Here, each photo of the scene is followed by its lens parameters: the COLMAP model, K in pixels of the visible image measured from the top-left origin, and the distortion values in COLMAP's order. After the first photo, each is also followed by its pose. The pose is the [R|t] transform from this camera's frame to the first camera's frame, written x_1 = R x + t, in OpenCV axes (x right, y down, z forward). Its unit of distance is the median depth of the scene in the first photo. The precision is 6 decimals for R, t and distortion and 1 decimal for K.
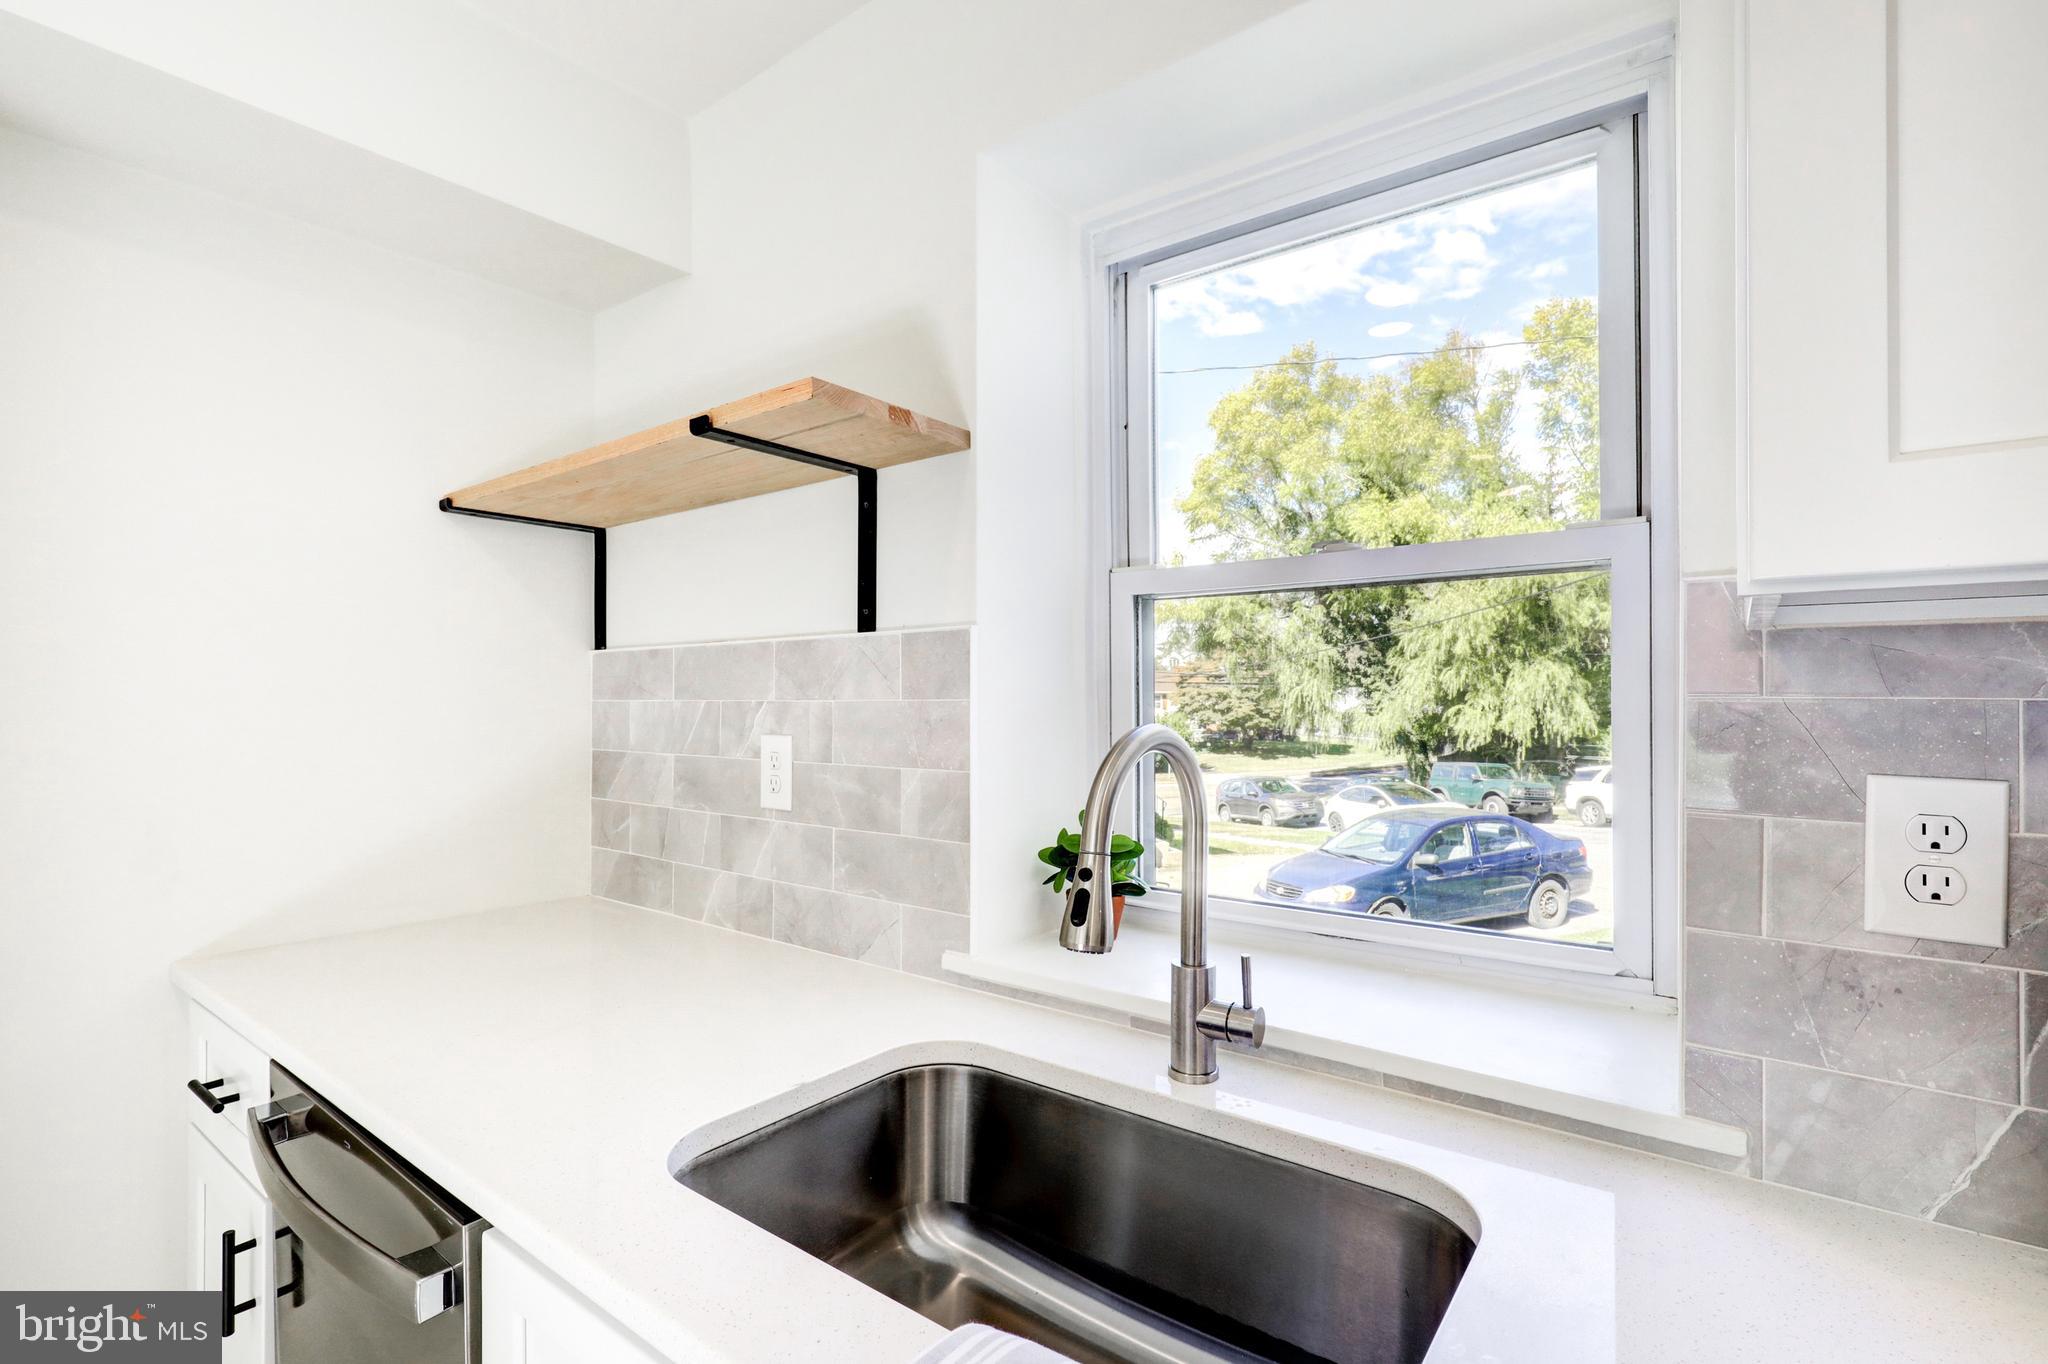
lens RADIAL K [[933.4, 0, 1025.4], [0, 933.4, 682.0], [0, 0, 1]] dist [0.003109, 0.000276]
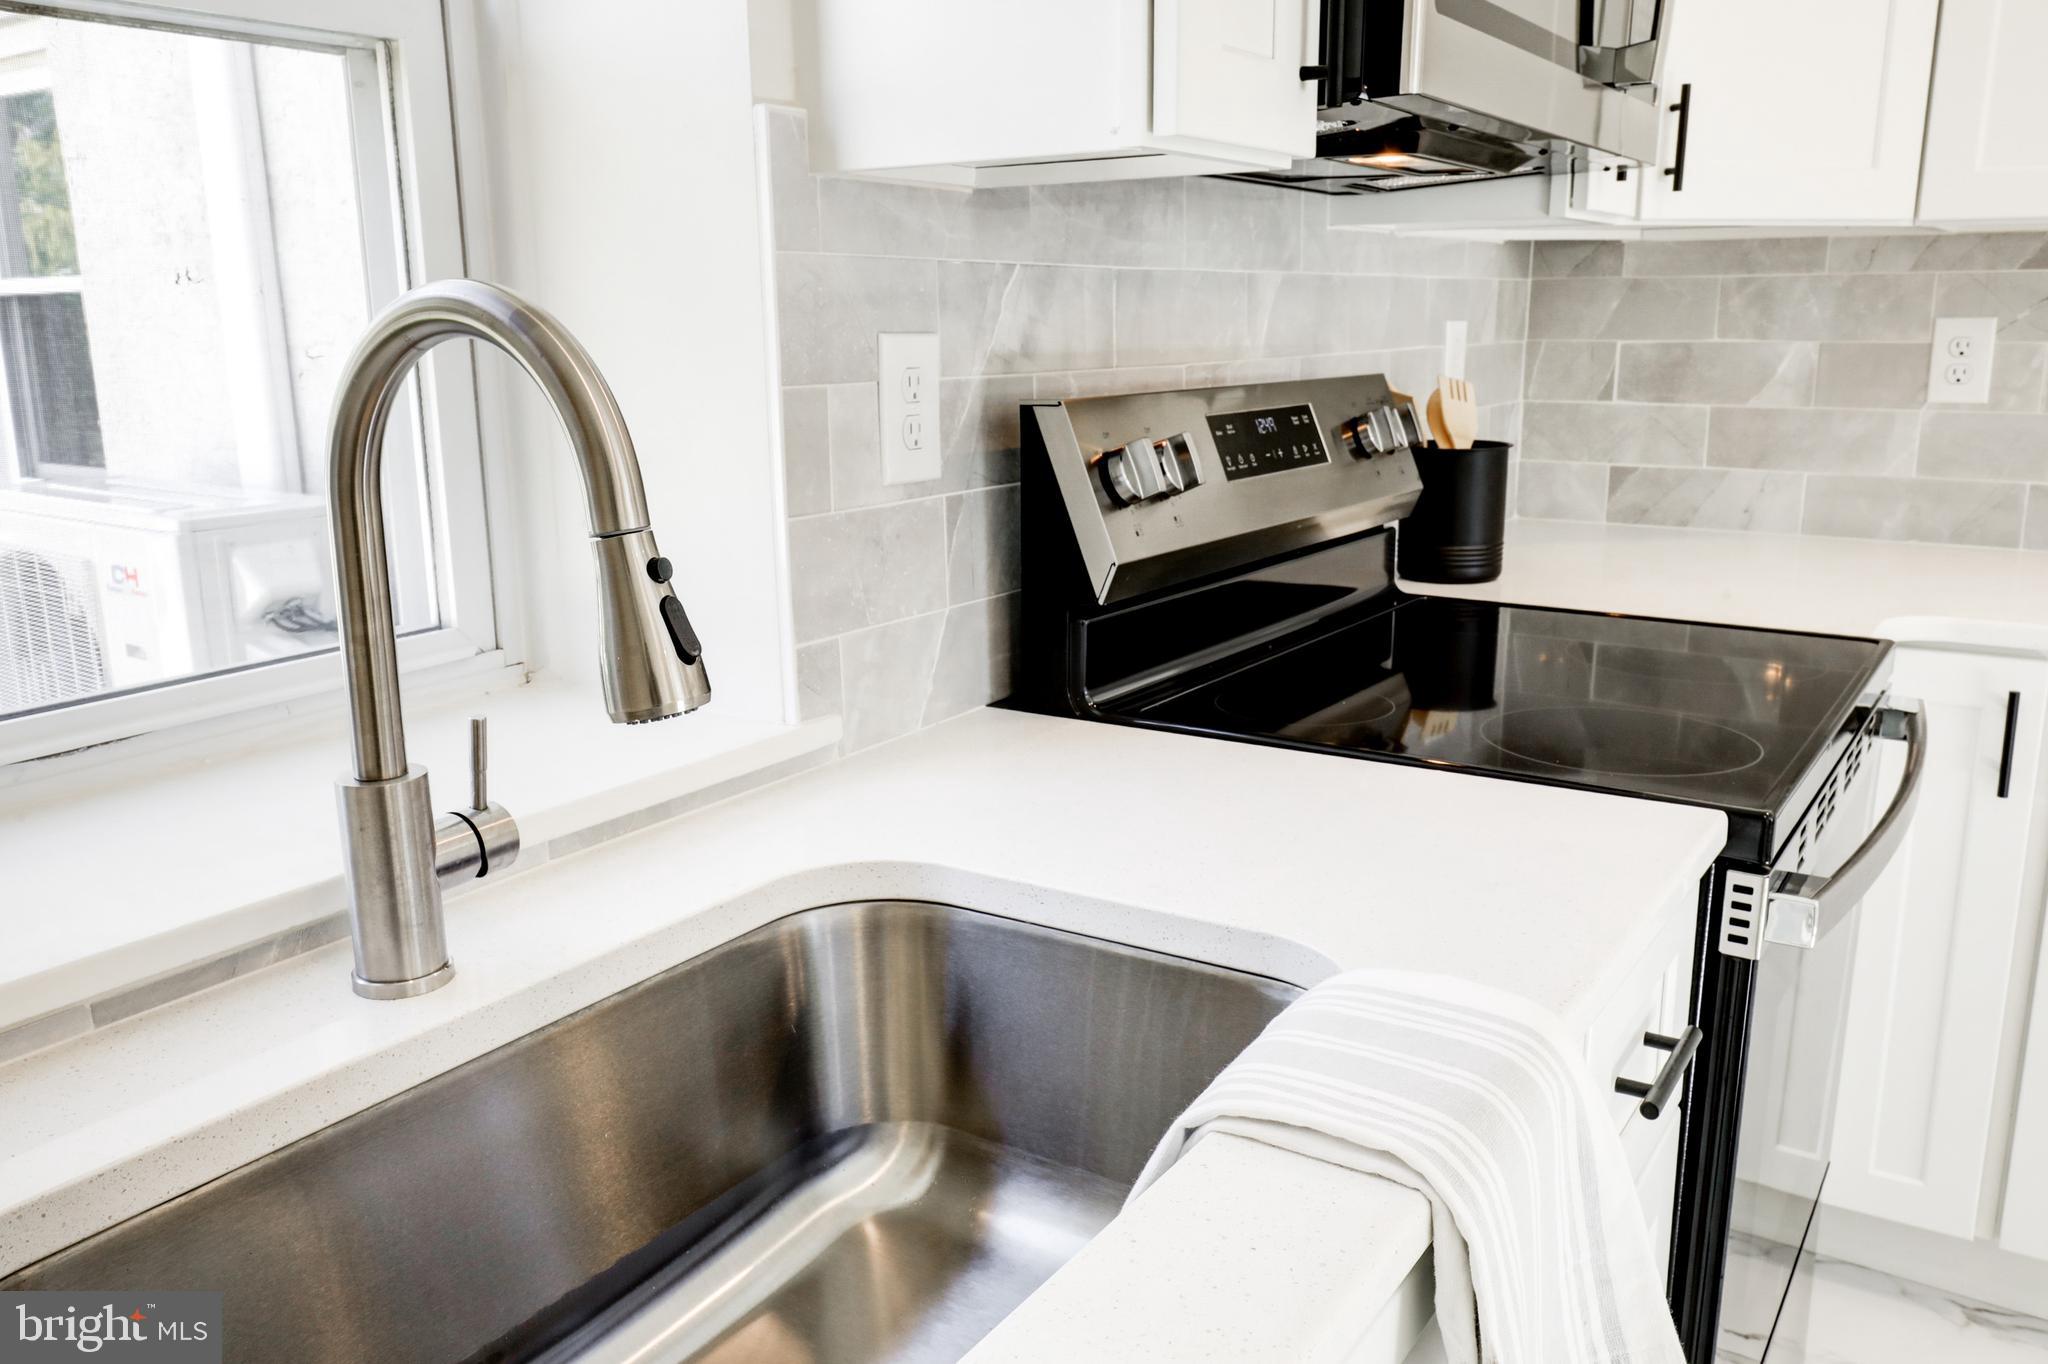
lens RADIAL K [[1625.6, 0, 1023.0], [0, 1625.6, 692.1], [0, 0, 1]] dist [0.001997, 0.002162]
pose [[-0.068356, -0.218930, 0.973343, -0.459218], [0.003378, 0.975569, 0.219668, 0.044685], [-0.997655, 0.018303, -0.065947, 0.475527]]
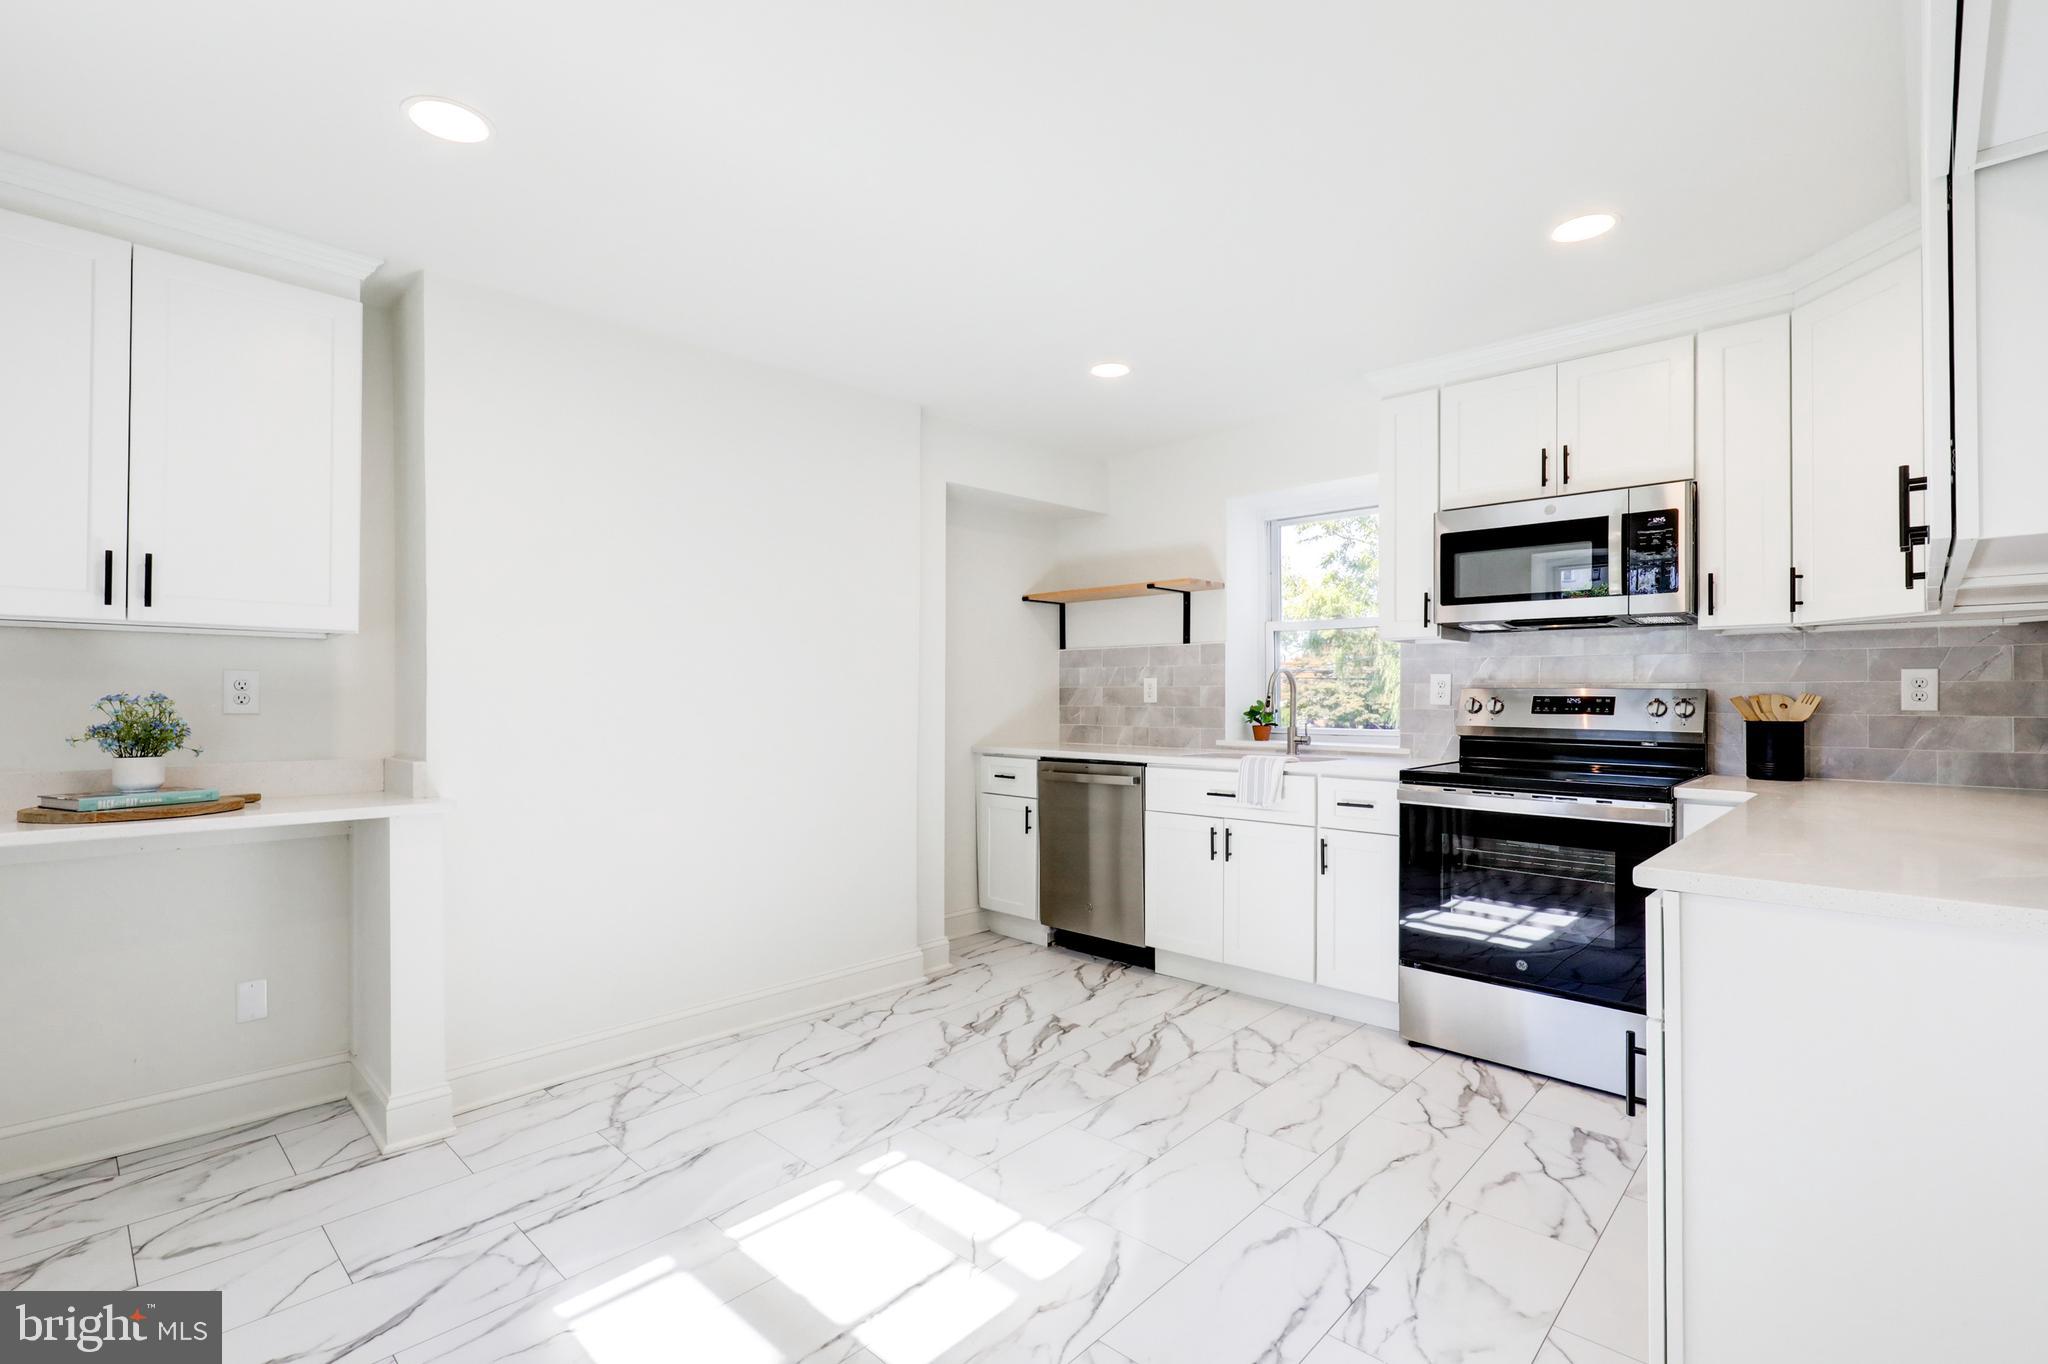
lens RADIAL K [[933.4, 0, 1014.3], [0, 933.4, 681.5], [0, 0, 1]] dist [0.003109, 0.000276]
pose [[0.992740, 0.000520, -0.120280, -0.352239], [-0.000258, 0.999998, 0.002194, 0.064170], [0.120280, -0.002147, 0.992738, -2.087357]]
